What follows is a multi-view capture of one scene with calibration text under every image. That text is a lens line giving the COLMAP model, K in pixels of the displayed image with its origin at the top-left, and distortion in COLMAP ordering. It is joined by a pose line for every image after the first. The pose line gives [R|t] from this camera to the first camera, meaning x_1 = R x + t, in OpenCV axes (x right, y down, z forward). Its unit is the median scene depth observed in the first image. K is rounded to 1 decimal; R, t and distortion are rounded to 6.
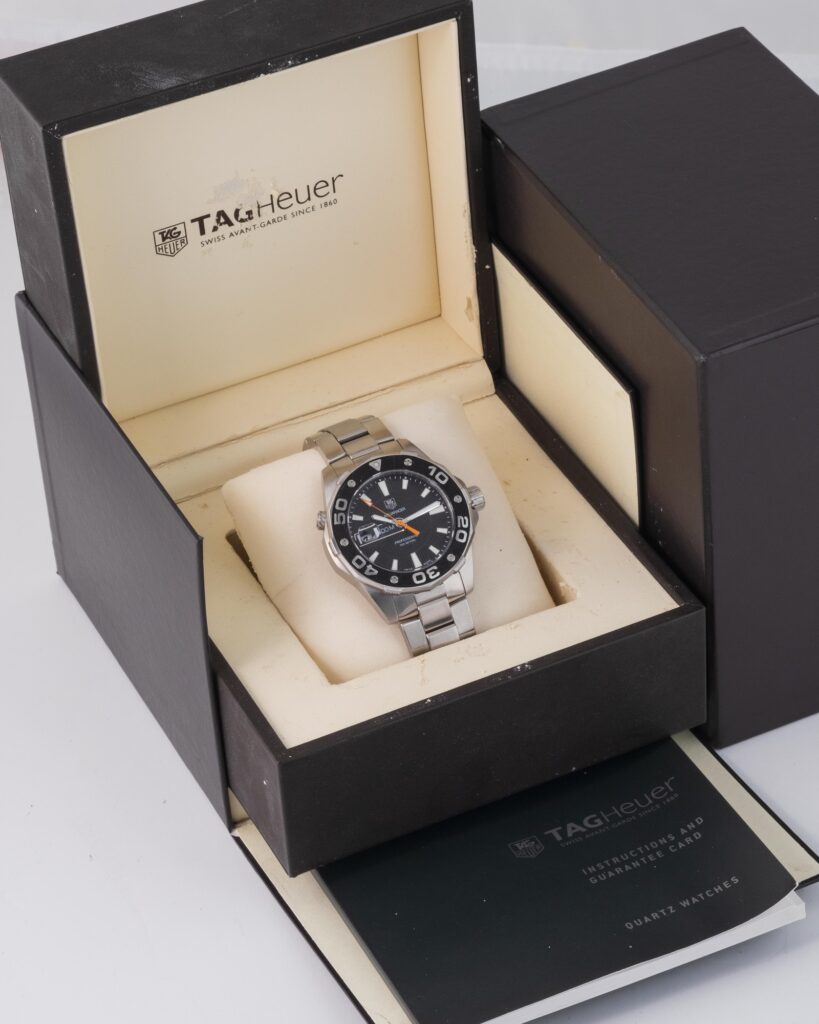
lens RADIAL K [[4143.6, 0, 409.5], [0, 4143.6, 512.0], [0, 0, 1]] dist [0.183816, -2.384191]
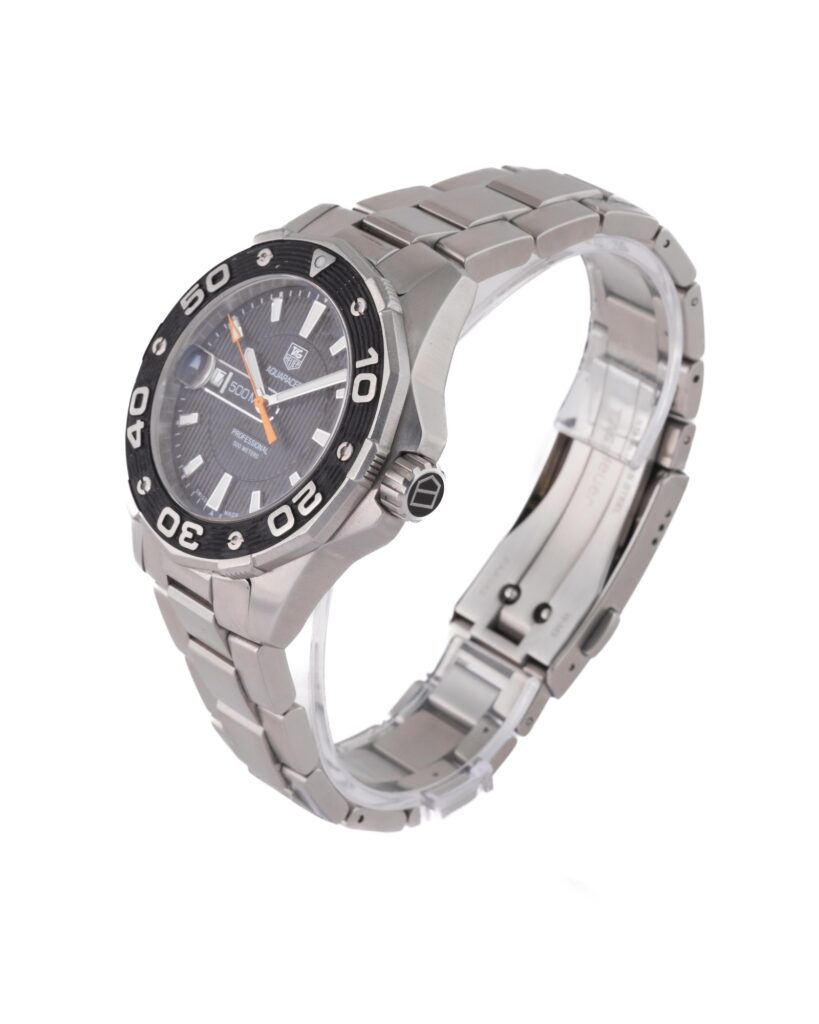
lens RADIAL K [[4143.6, 0, 409.5], [0, 4143.6, 512.0], [0, 0, 1]] dist [0.183816, -2.384191]
pose [[0.332185, 0.654556, -0.679124, 0.290686], [-0.460696, 0.740878, 0.488733, -0.198210], [0.823051, 0.150520, 0.547660, 0.785781]]
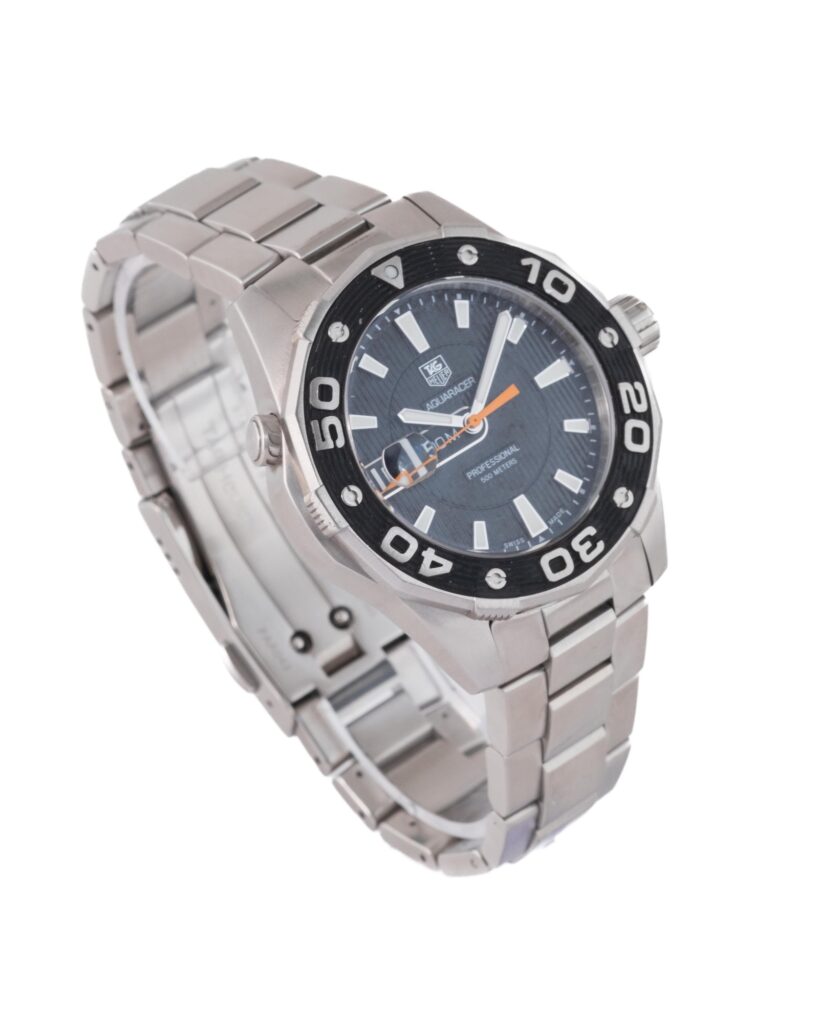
lens RADIAL K [[4143.6, 0, 409.5], [0, 4143.6, 512.0], [0, 0, 1]] dist [0.183816, -2.384191]
pose [[0.957774, -0.131993, 0.255436, -0.103897], [0.107151, 0.988261, 0.108898, -0.030418], [-0.266811, -0.076929, 0.960674, 0.641920]]
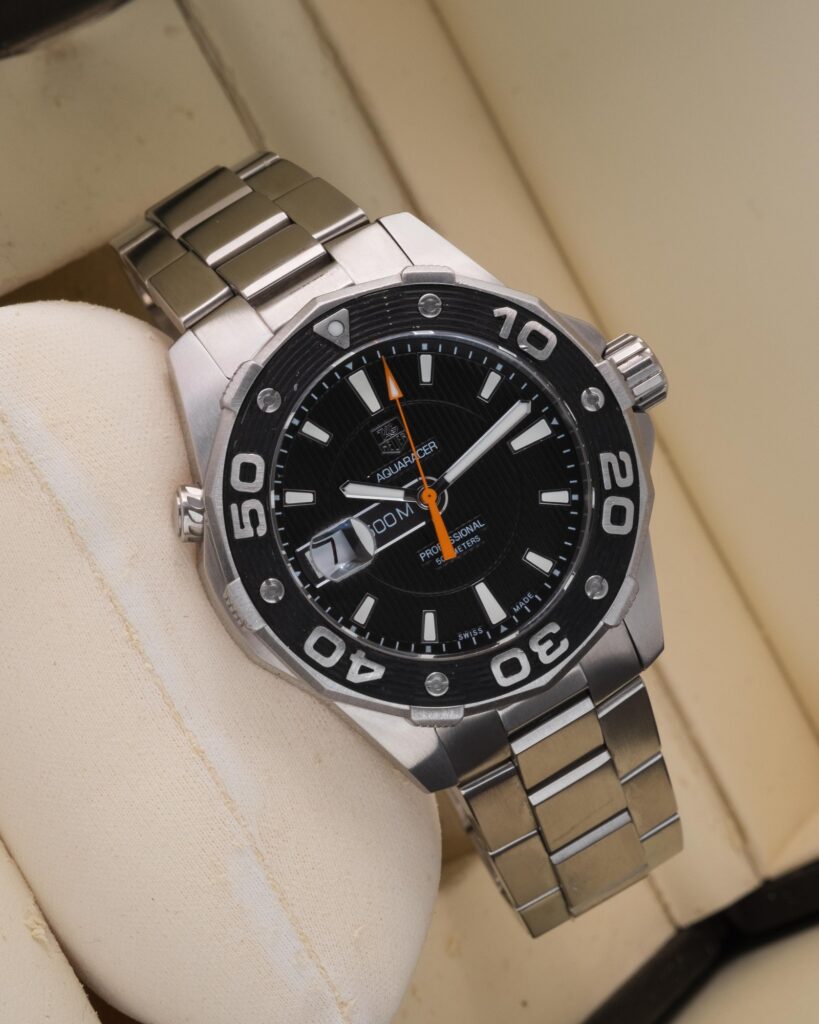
lens RADIAL K [[4143.6, 0, 409.5], [0, 4143.6, 512.0], [0, 0, 1]] dist [0.183816, -2.384191]
pose [[0.990701, -0.124949, 0.053851, -0.021639], [0.107229, 0.960642, 0.256258, -0.080621], [-0.083751, -0.248101, 0.965107, 0.680678]]
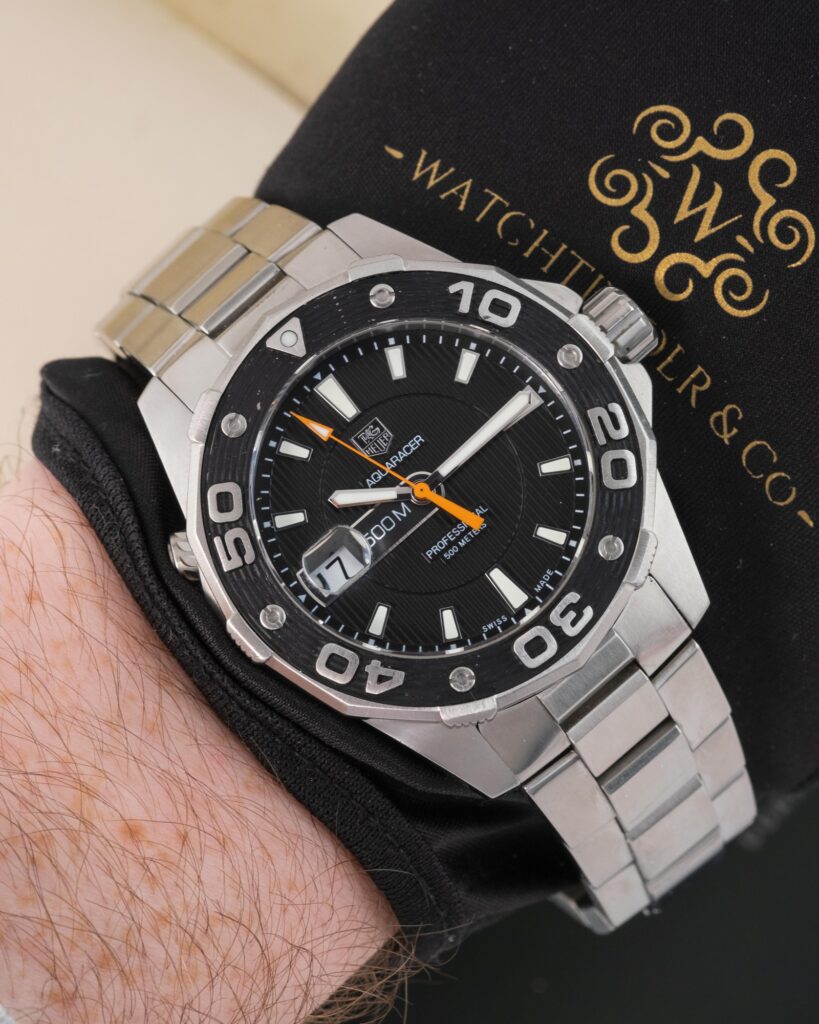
lens RADIAL K [[4143.6, 0, 409.5], [0, 4143.6, 512.0], [0, 0, 1]] dist [0.183816, -2.384191]
pose [[0.942205, -0.324073, -0.085009, 0.023101], [0.333493, 0.931506, 0.145187, -0.041806], [0.032135, -0.165146, 0.985745, 0.688041]]
